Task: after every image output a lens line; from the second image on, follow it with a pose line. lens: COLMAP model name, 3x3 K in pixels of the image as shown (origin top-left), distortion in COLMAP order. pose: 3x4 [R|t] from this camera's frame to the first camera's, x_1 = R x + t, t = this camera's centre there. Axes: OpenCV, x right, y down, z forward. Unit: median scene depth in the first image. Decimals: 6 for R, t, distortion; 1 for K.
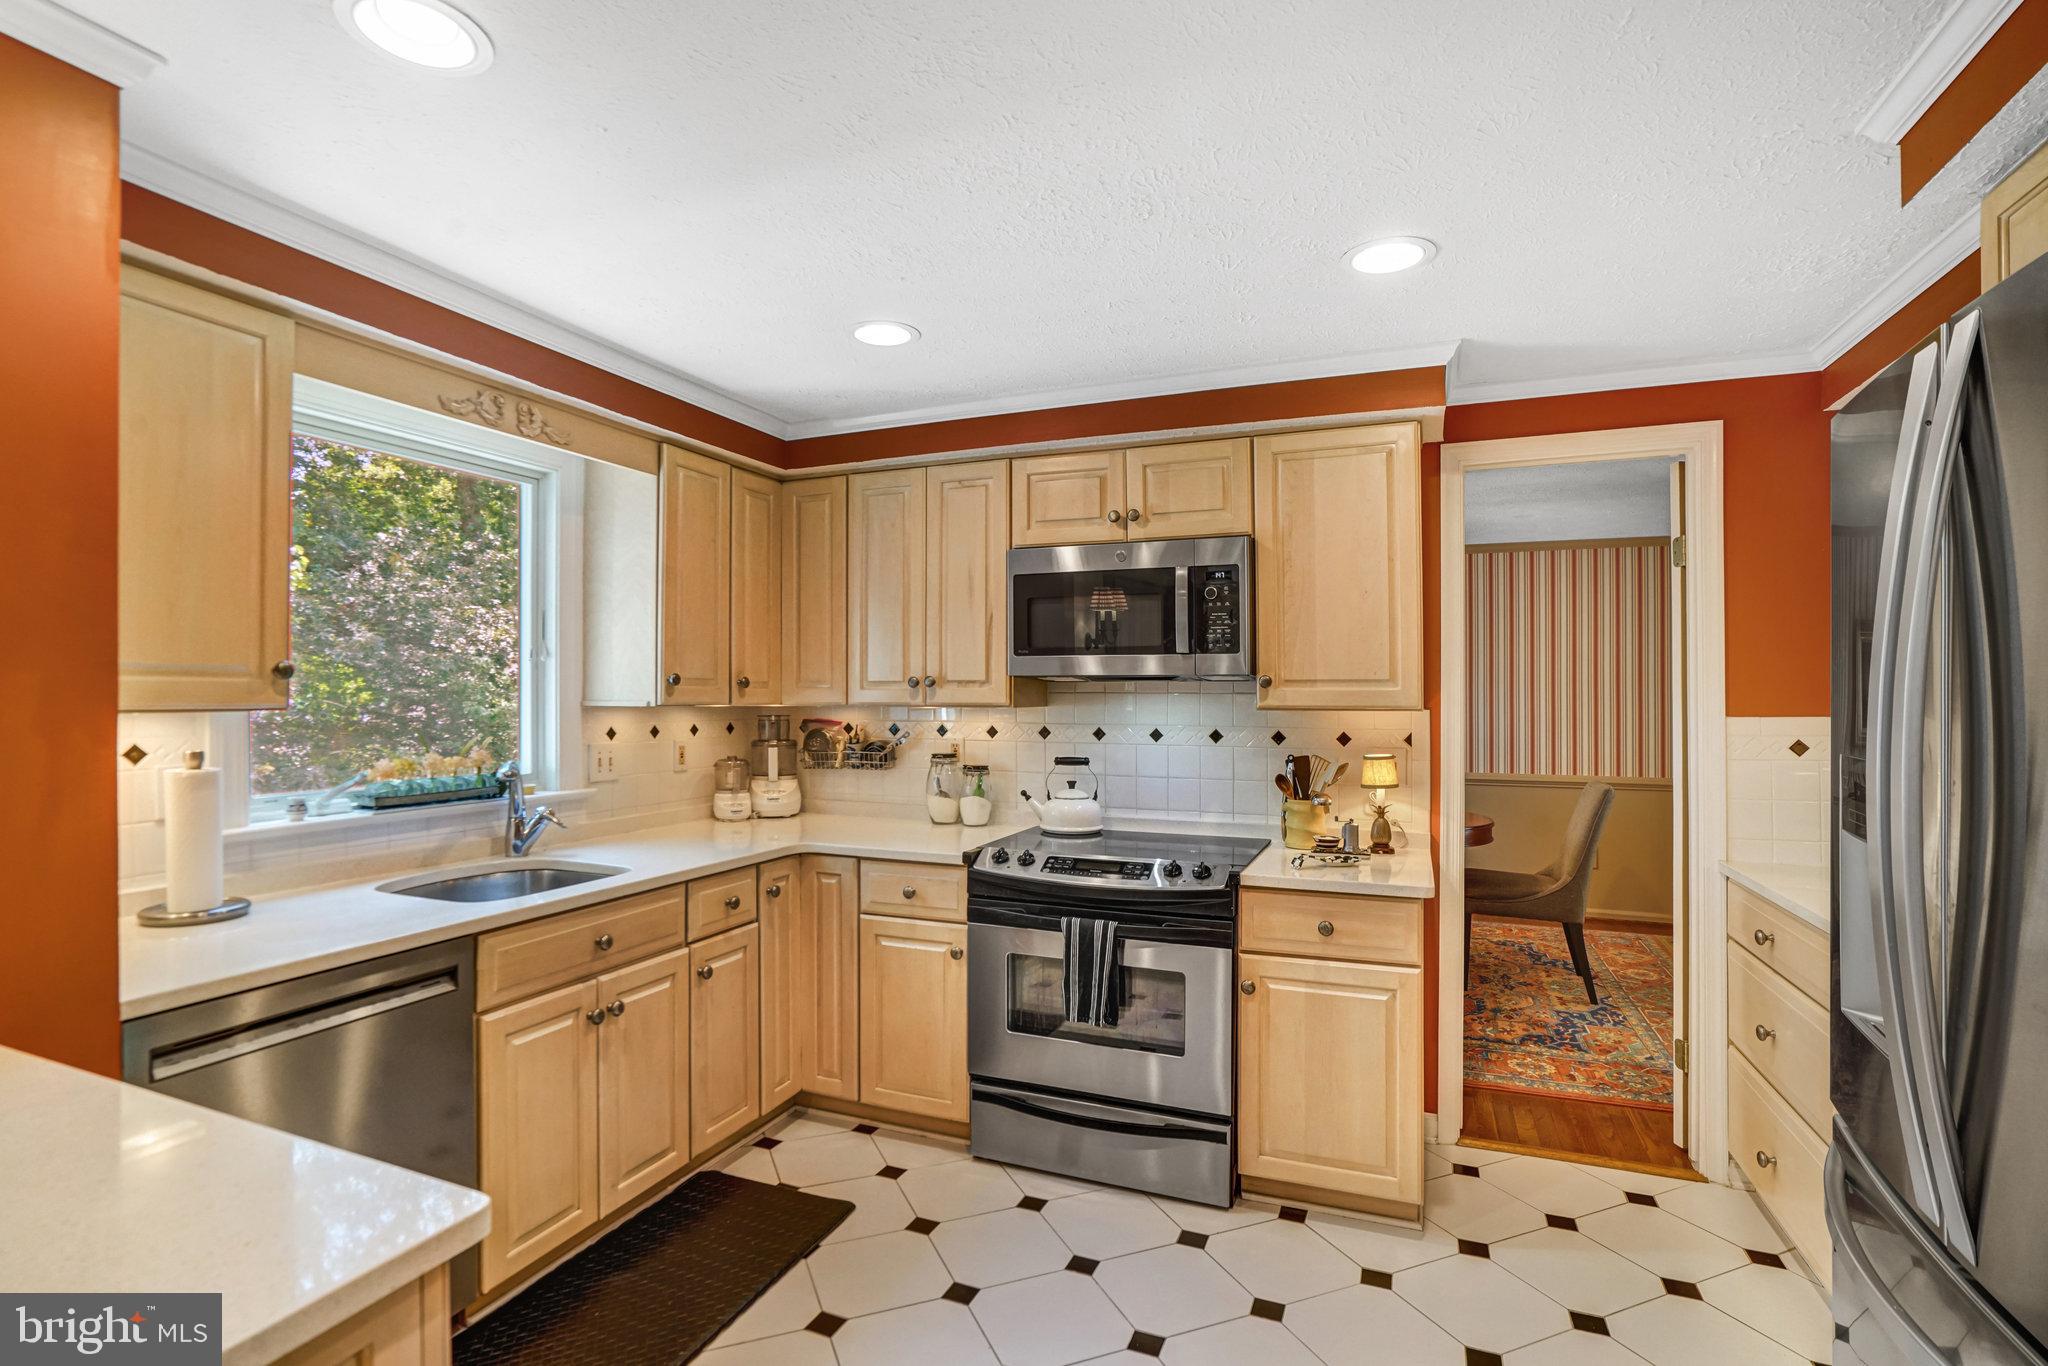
lens RADIAL K [[1004.6, 0, 1001.9], [0, 1004.6, 682.6], [0, 0, 1]] dist [-0.062402, 0.030761]
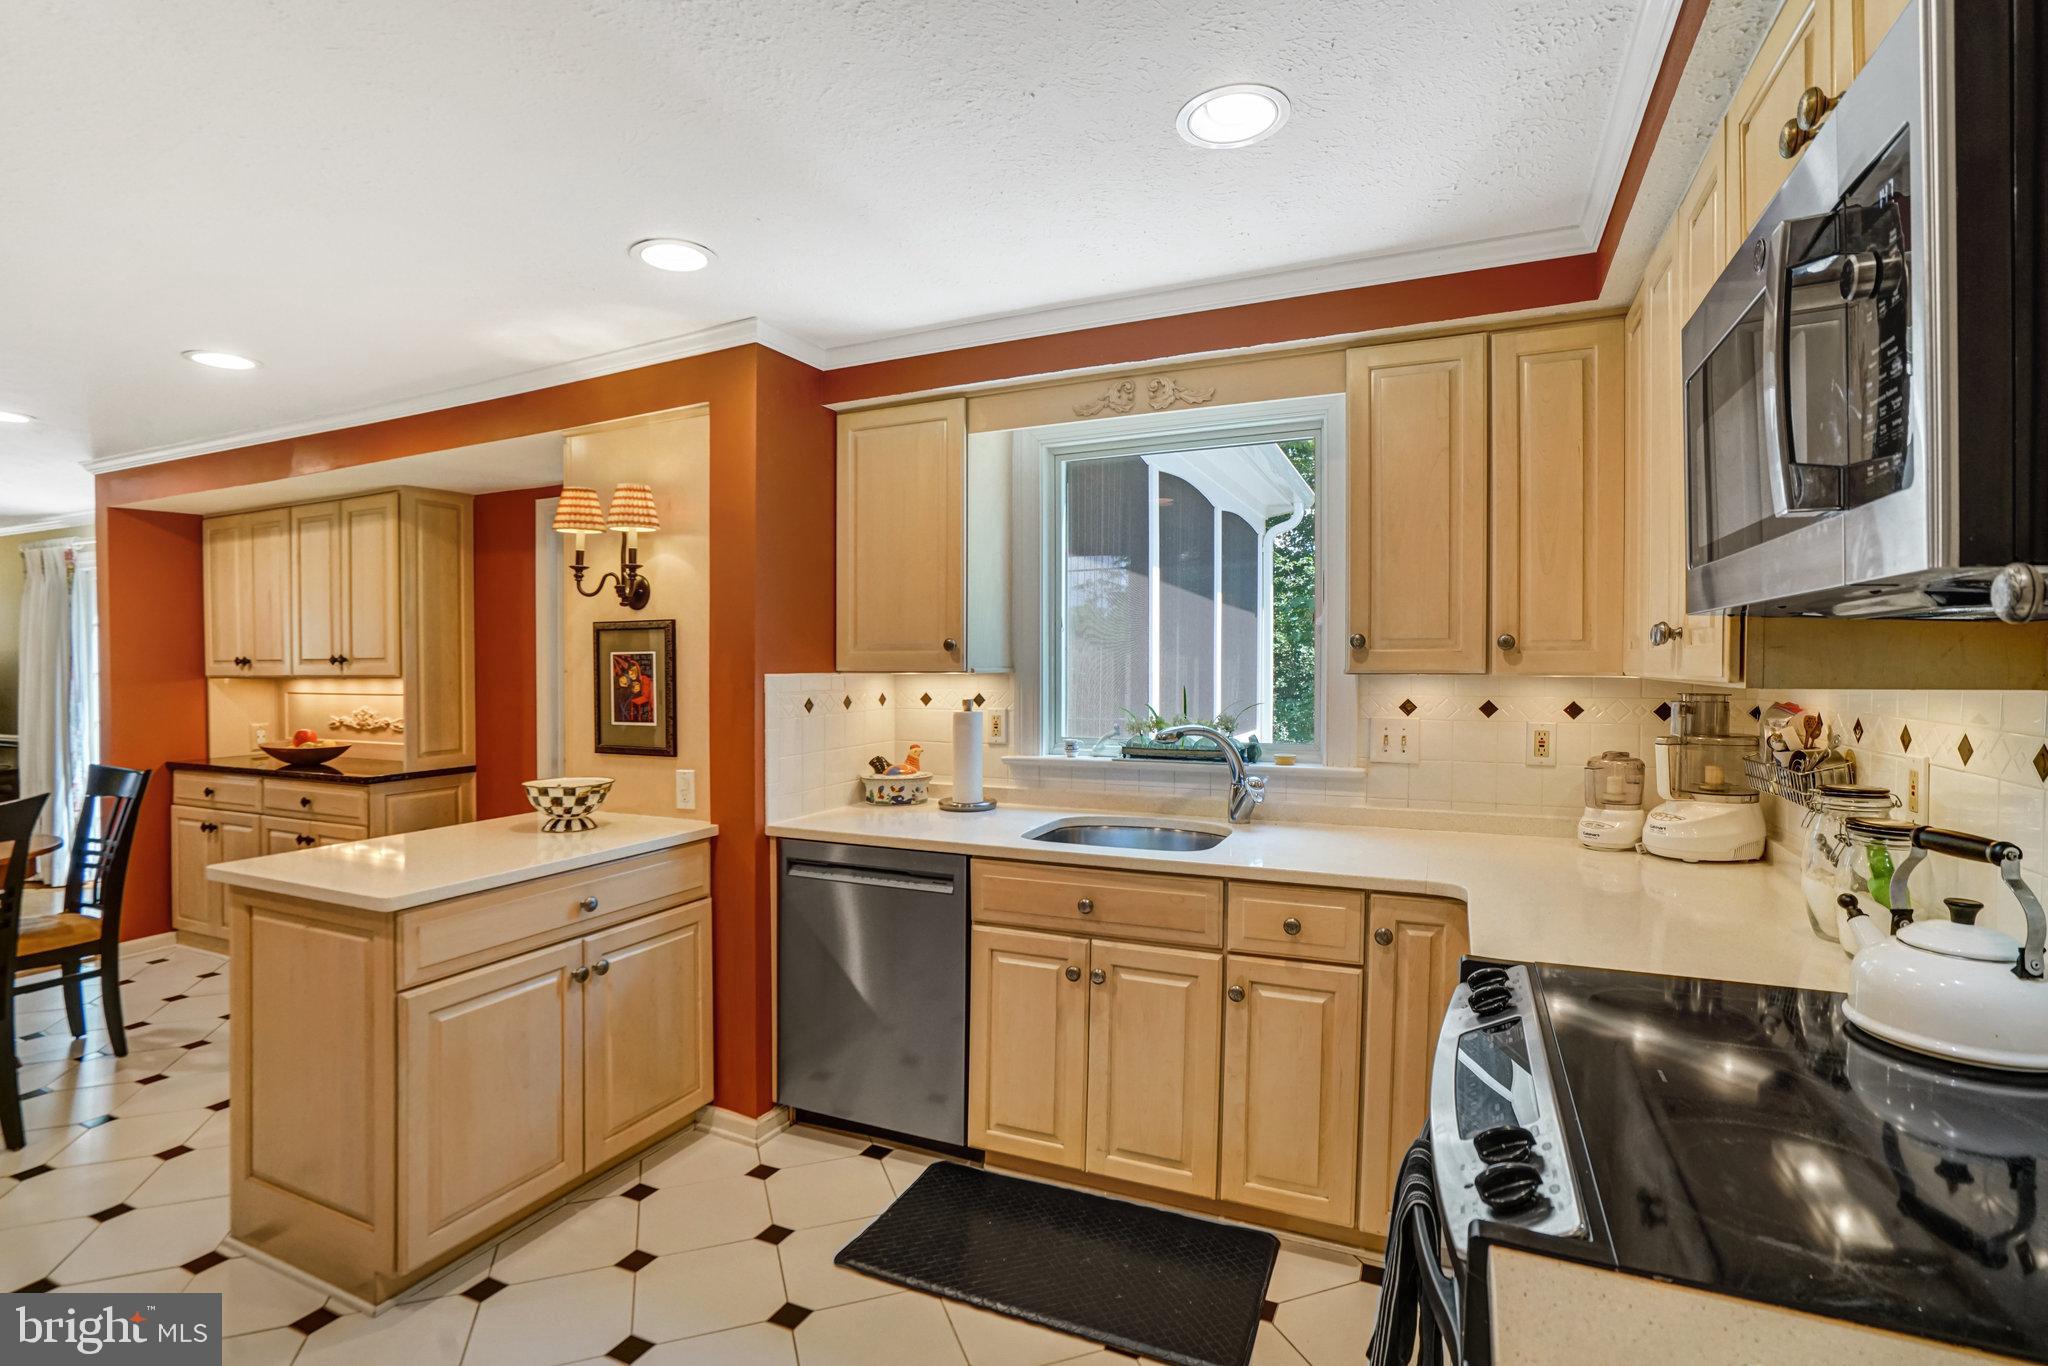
lens RADIAL K [[961.3, 0, 1024.0], [0, 961.3, 683.0], [0, 0, 1]] dist [-0.036736, 0.007795]
pose [[-0.033508, 0.020620, -0.999226, 0.453114], [0.014526, 0.999692, 0.020143, 0.011156], [0.999333, -0.013840, -0.033797, 0.764466]]
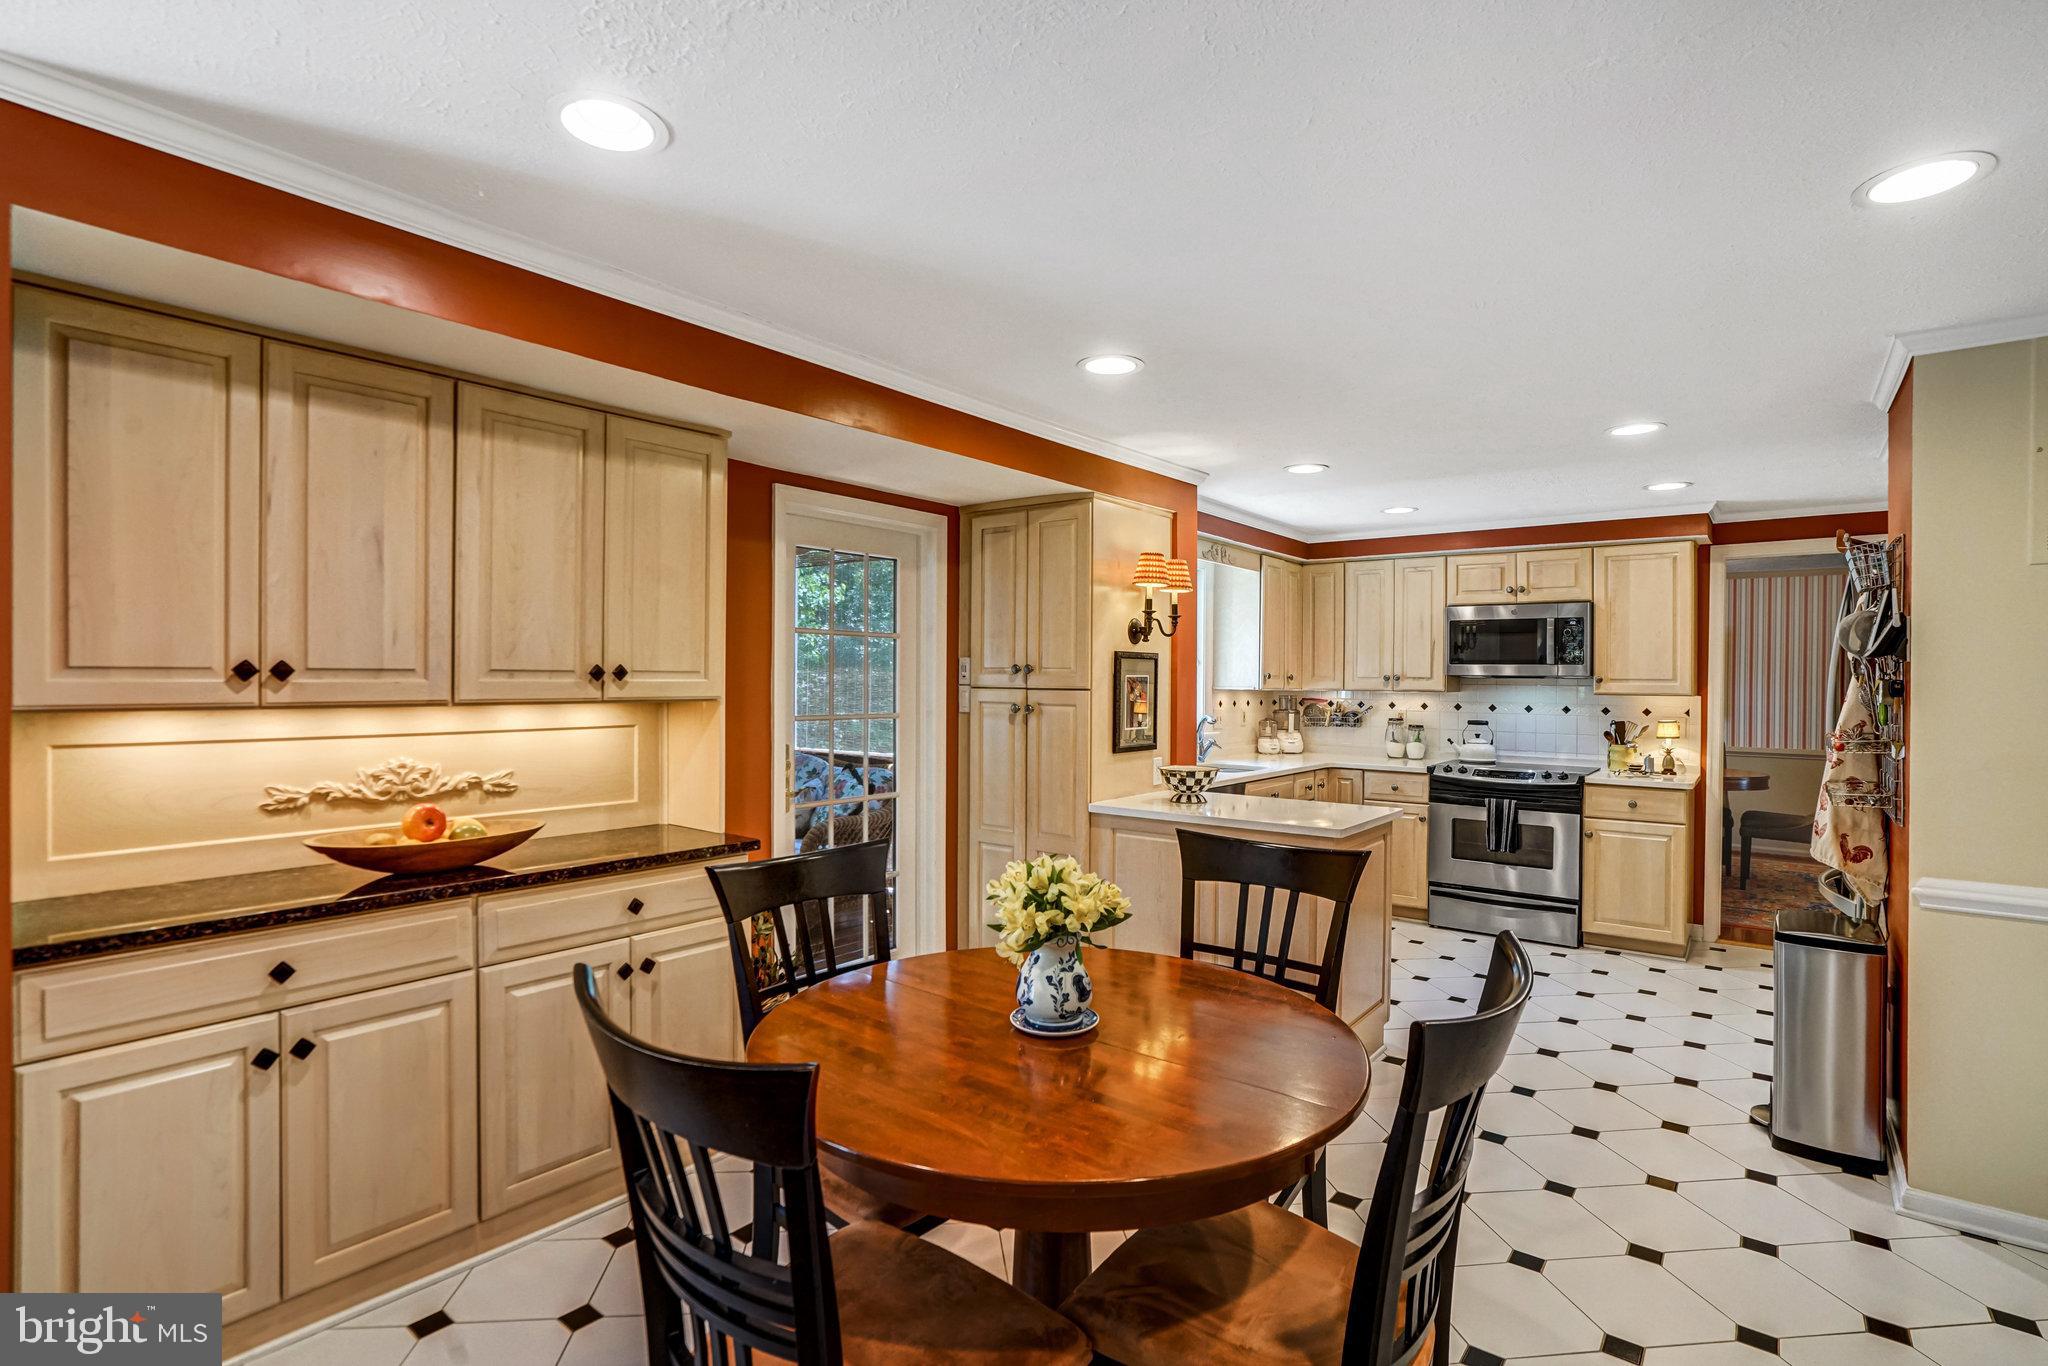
lens RADIAL K [[1004.6, 0, 1001.9], [0, 1004.6, 682.6], [0, 0, 1]] dist [-0.062402, 0.030761]
pose [[0.963406, 0.008017, -0.267926, -0.309579], [-0.004716, 0.999905, 0.012962, -0.013471], [0.268004, -0.011224, 0.963352, -1.045174]]
